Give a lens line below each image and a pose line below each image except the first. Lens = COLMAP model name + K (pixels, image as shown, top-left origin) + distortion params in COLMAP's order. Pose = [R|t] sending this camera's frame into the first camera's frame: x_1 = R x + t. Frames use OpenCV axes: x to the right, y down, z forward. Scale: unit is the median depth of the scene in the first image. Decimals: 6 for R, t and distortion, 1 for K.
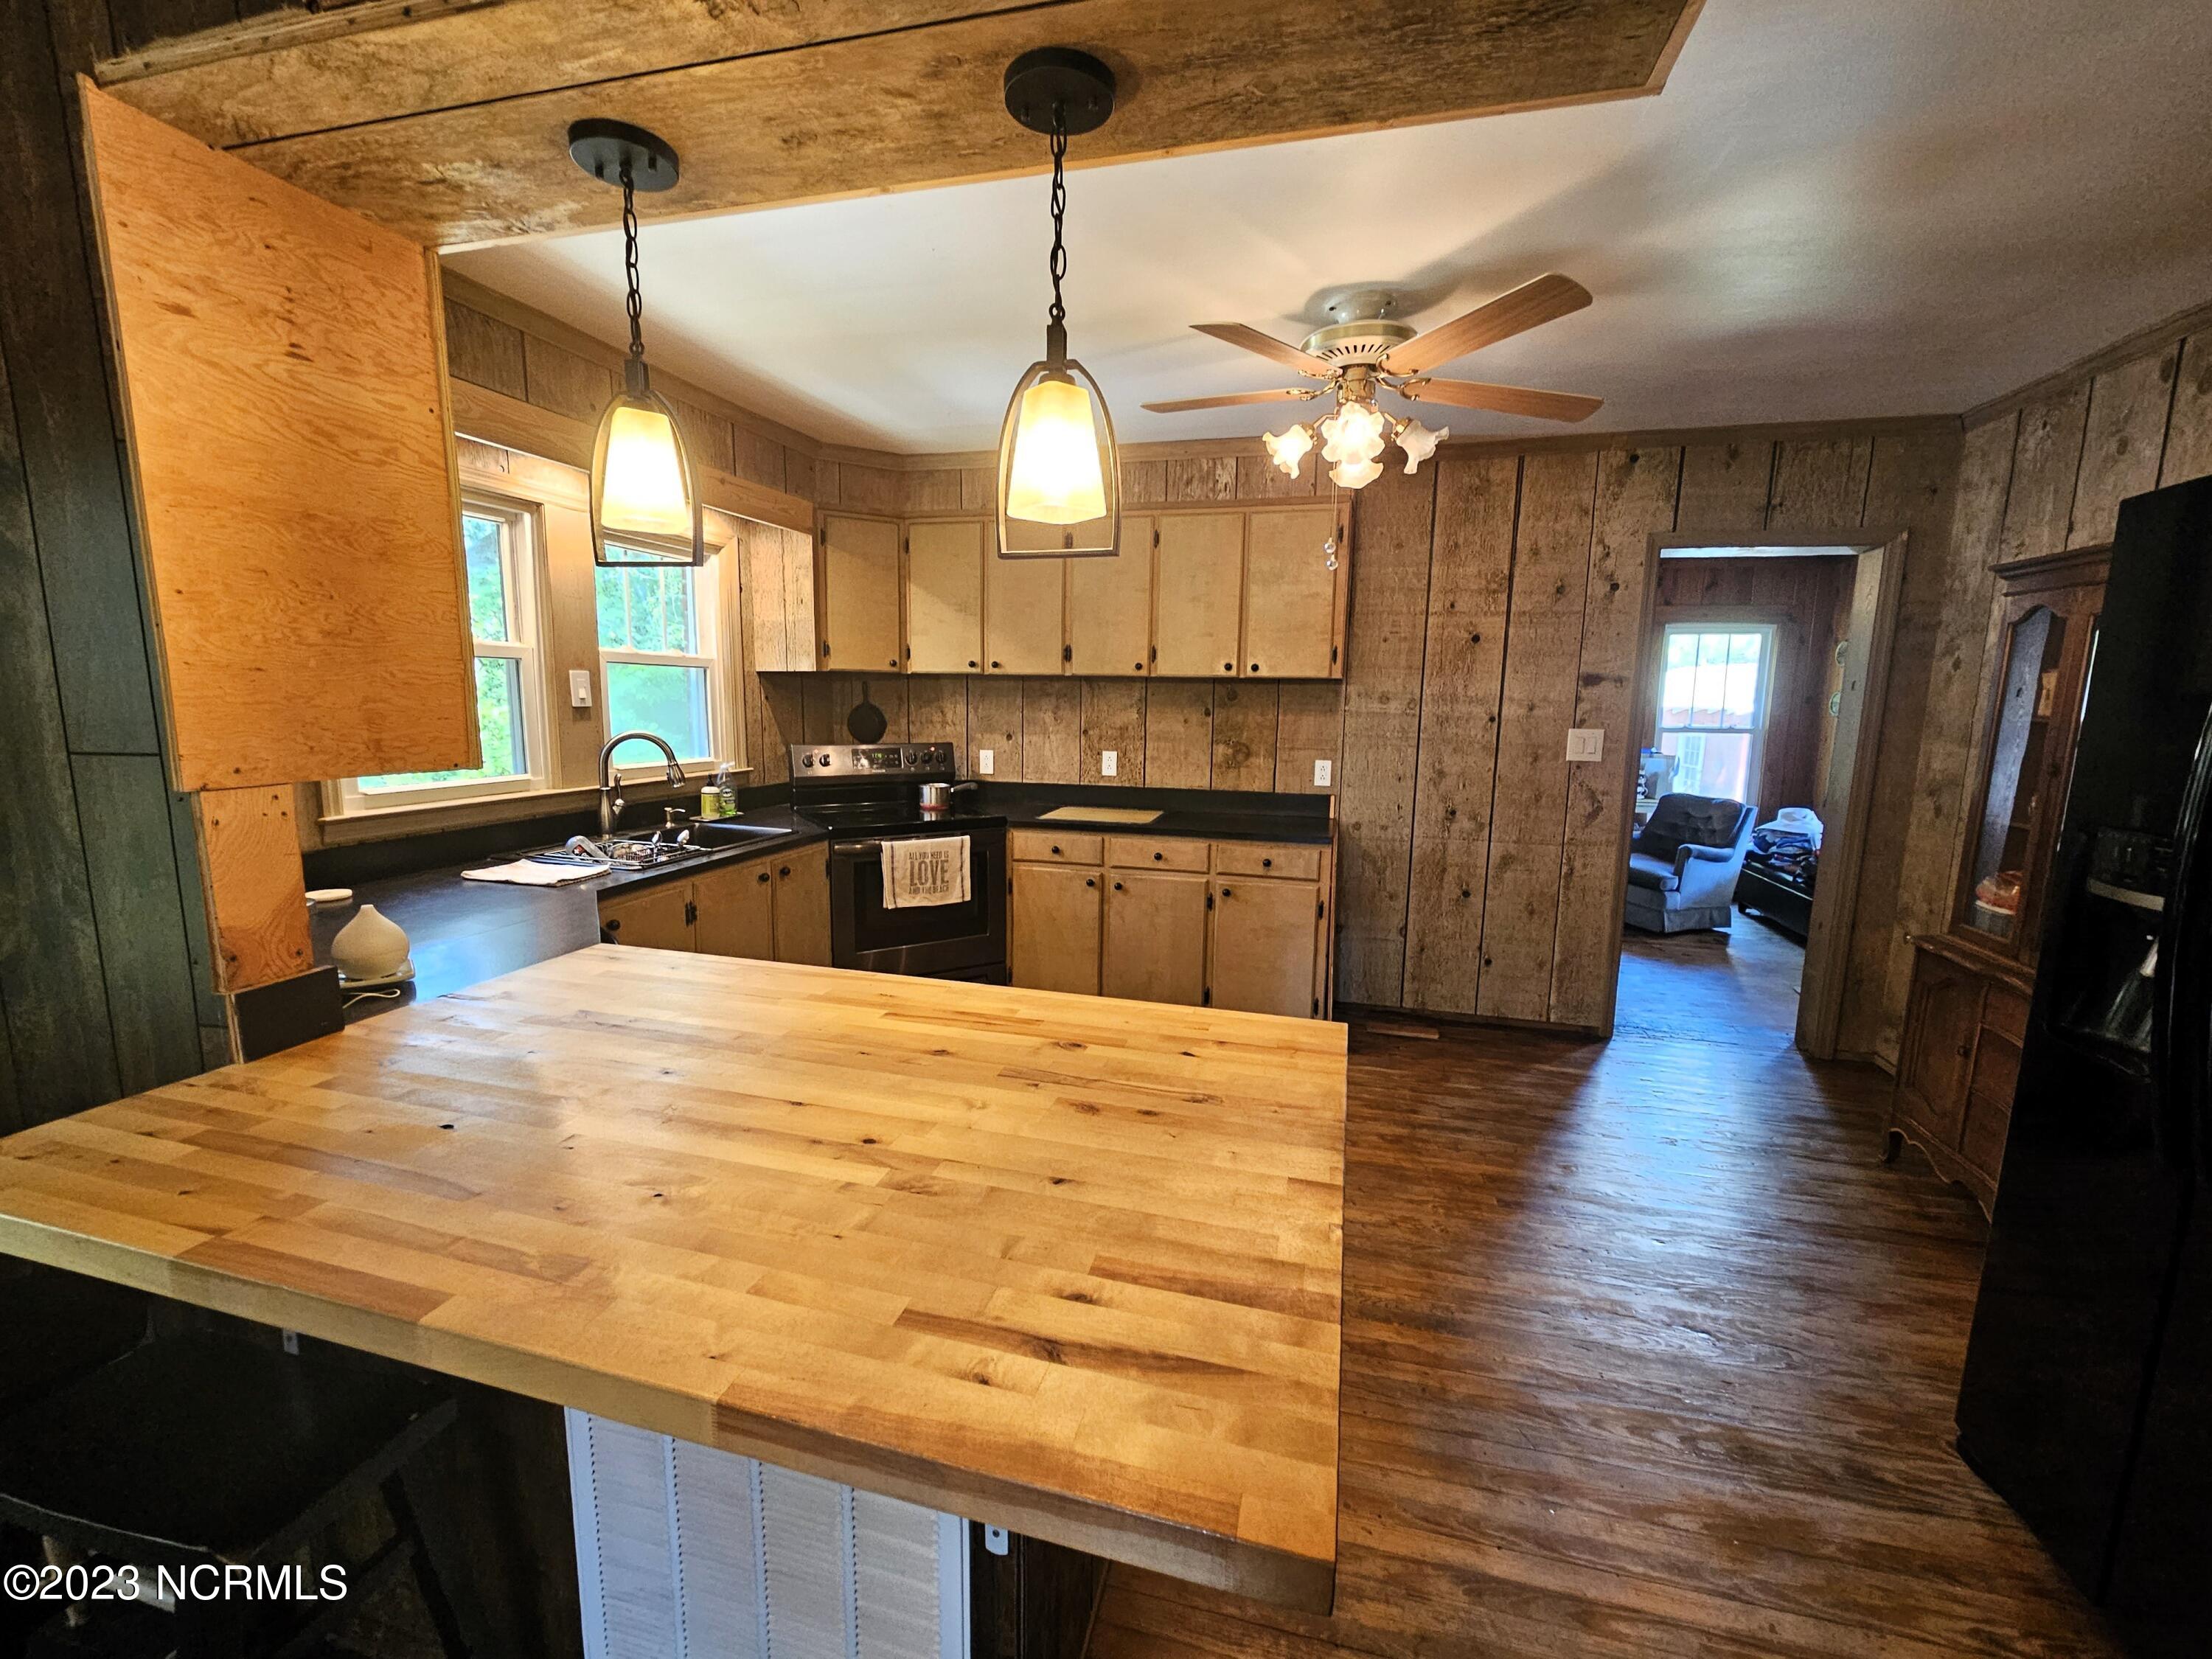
lens RADIAL K [[914.8, 0, 1106.0], [0, 914.8, 829.5], [0, 0, 1]] dist [-0.001847, -0.000341]
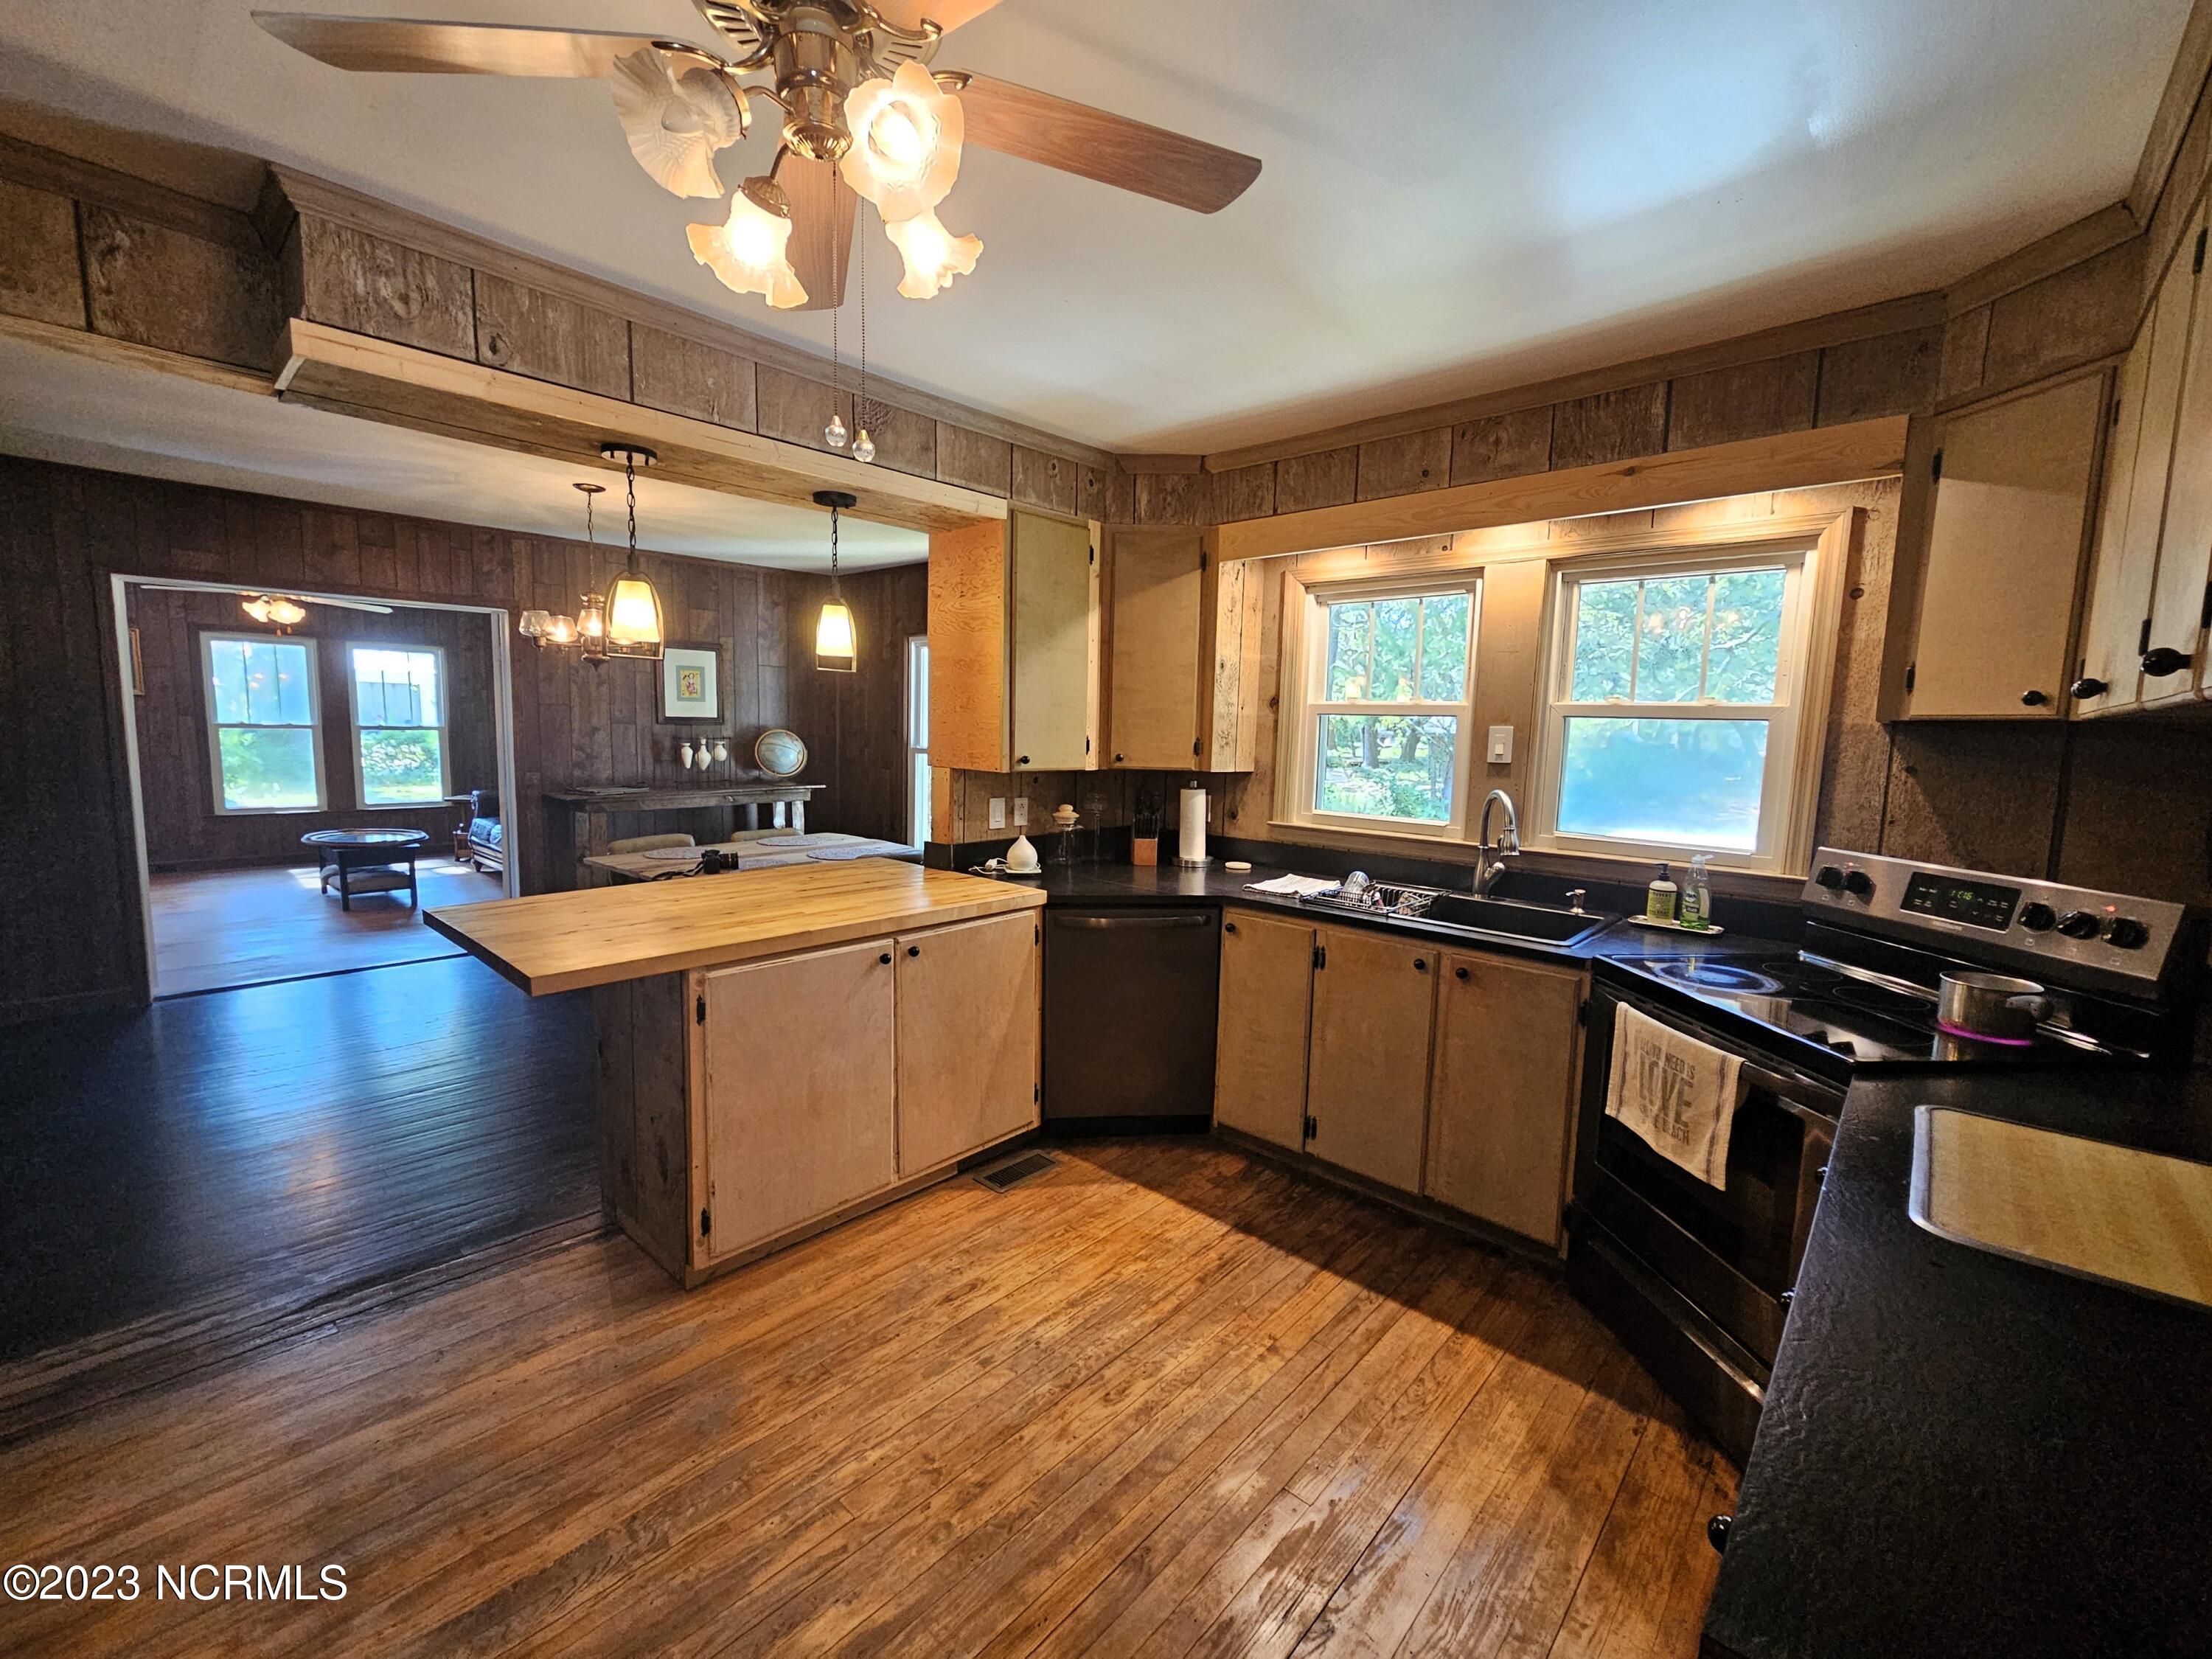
lens RADIAL K [[914.8, 0, 1106.0], [0, 914.8, 829.5], [0, 0, 1]] dist [-0.001847, -0.000341]
pose [[-0.467169, 0.072895, -0.881158, 0.419500], [-0.161245, 0.972859, 0.165970, -0.137401], [0.869340, 0.219619, -0.442736, 0.933409]]
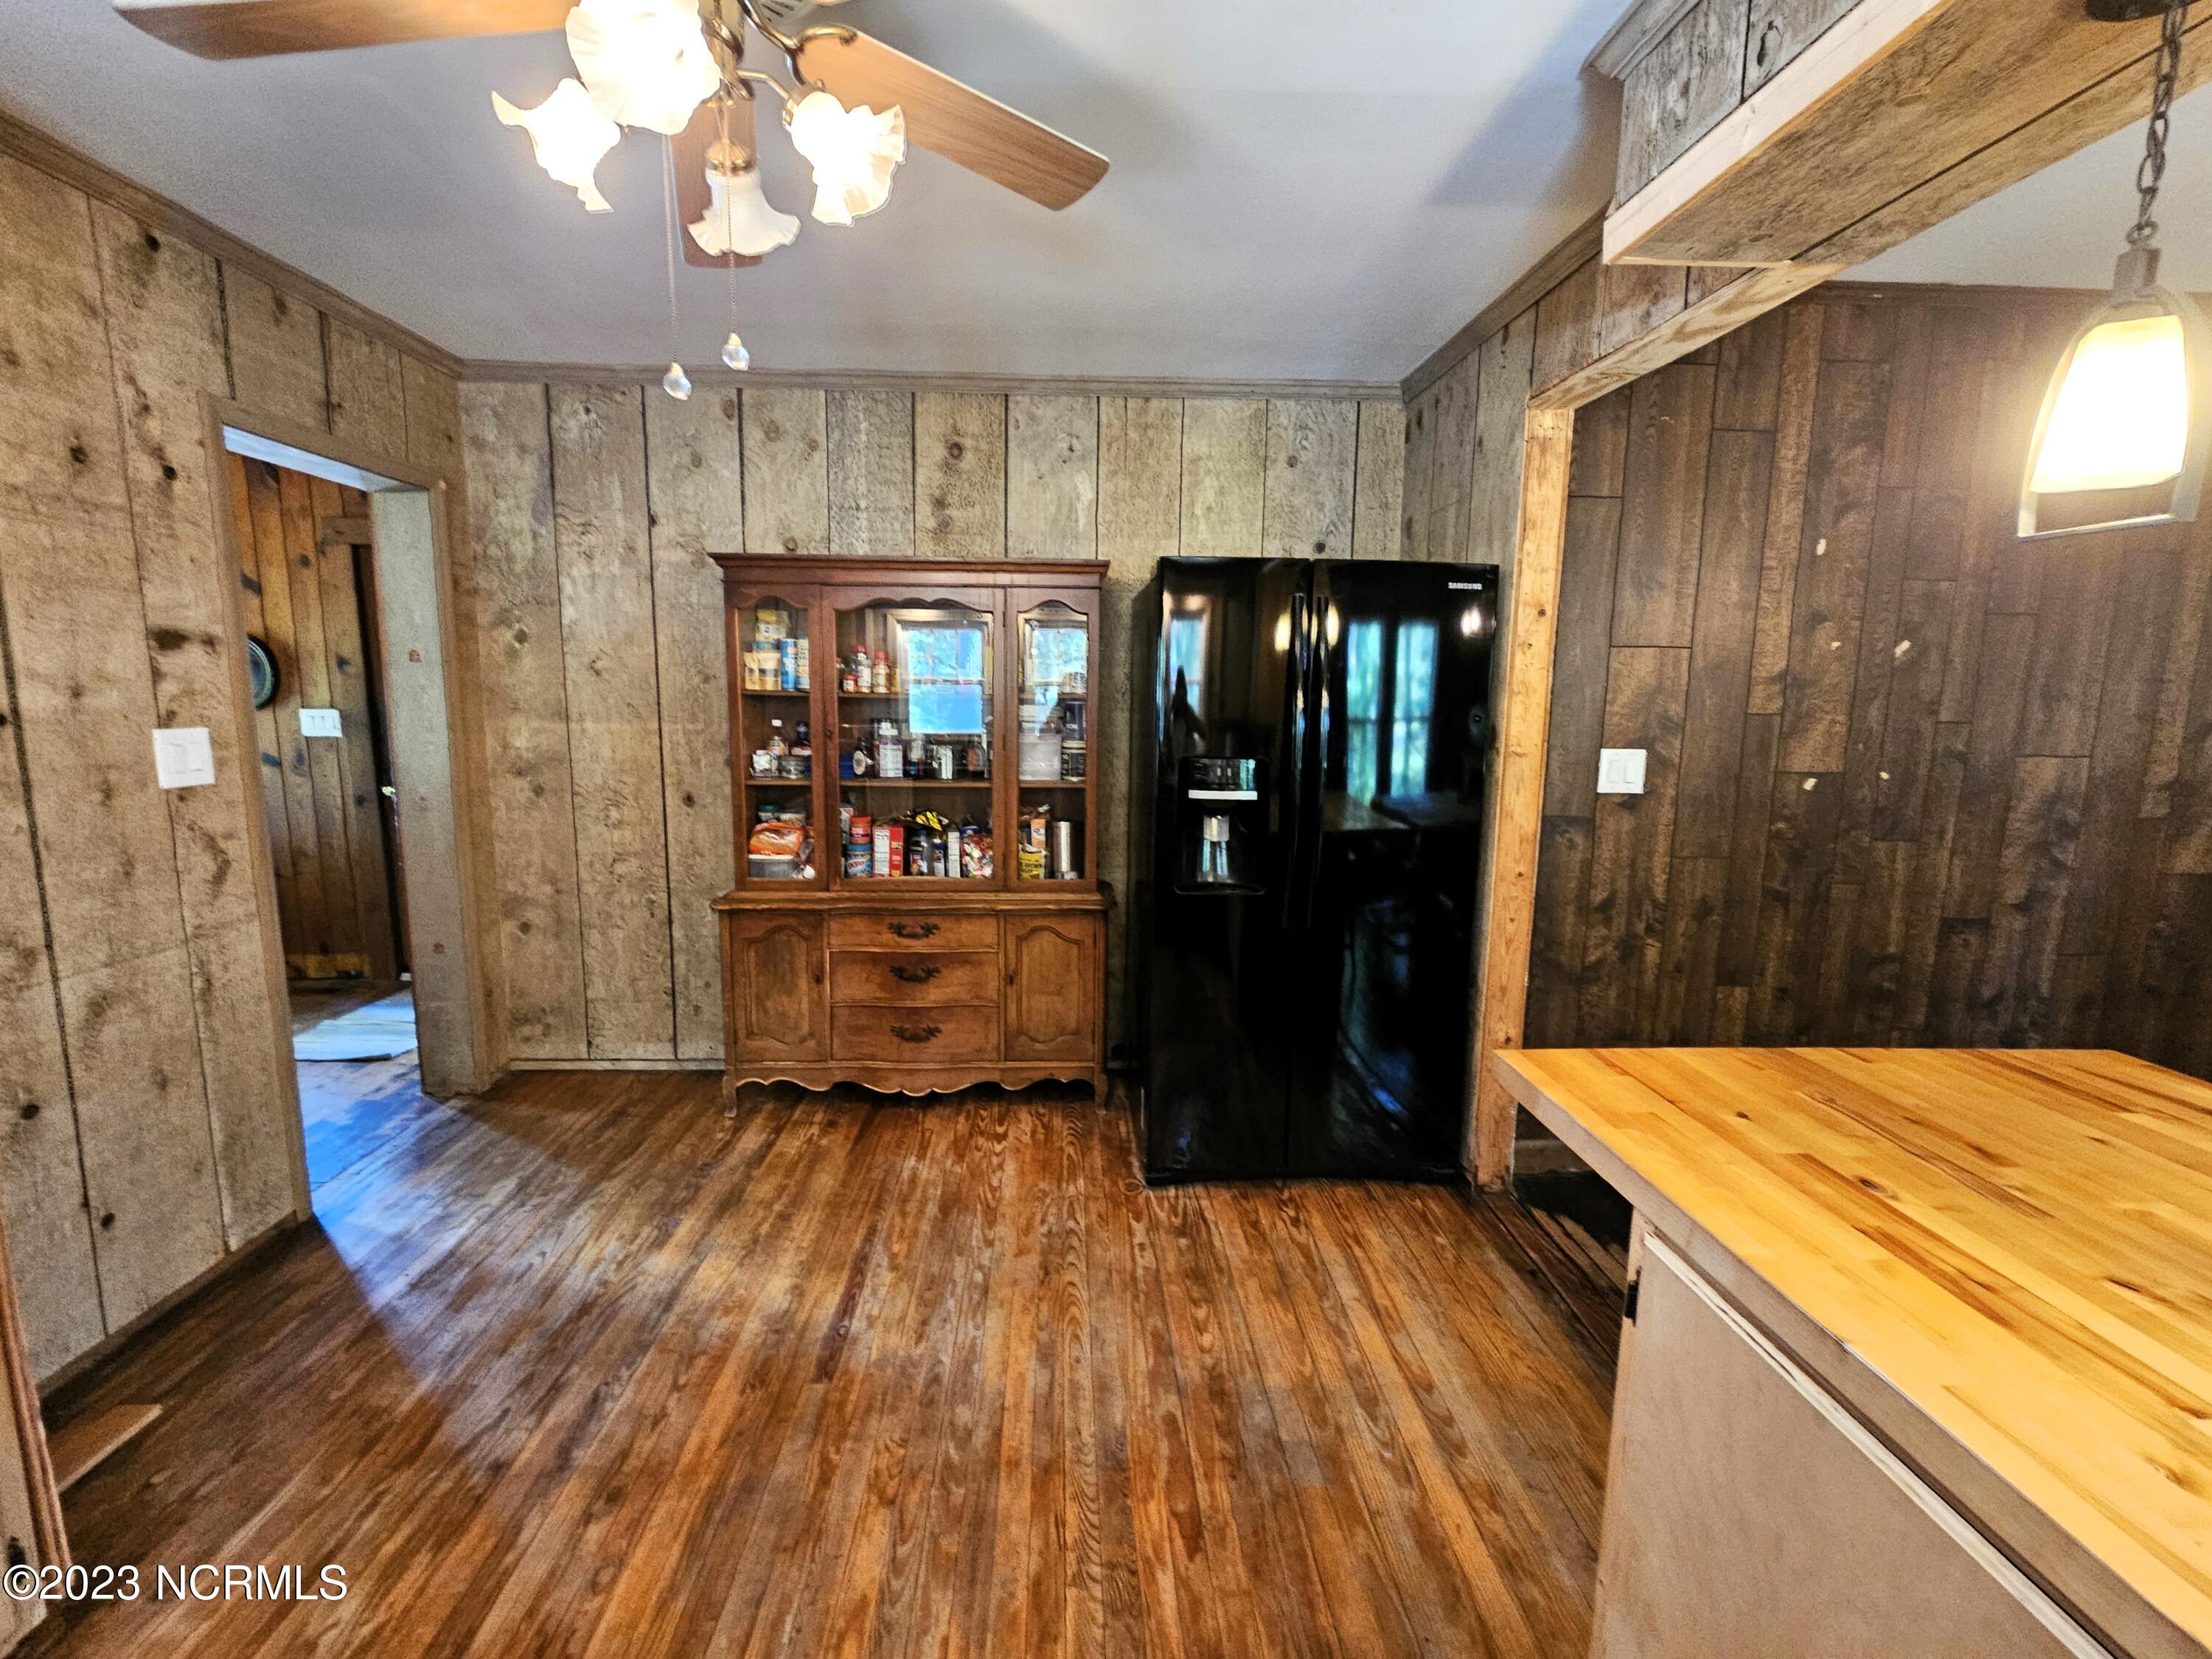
lens RADIAL K [[941.5, 0, 1108.9], [0, 941.5, 825.5], [0, 0, 1]] dist [-0.001030, 0.000348]
pose [[-0.303245, -0.155262, 0.940179, -0.195855], [0.125808, 0.971477, 0.201009, -0.100712], [-0.944571, 0.179237, -0.275062, 0.664887]]
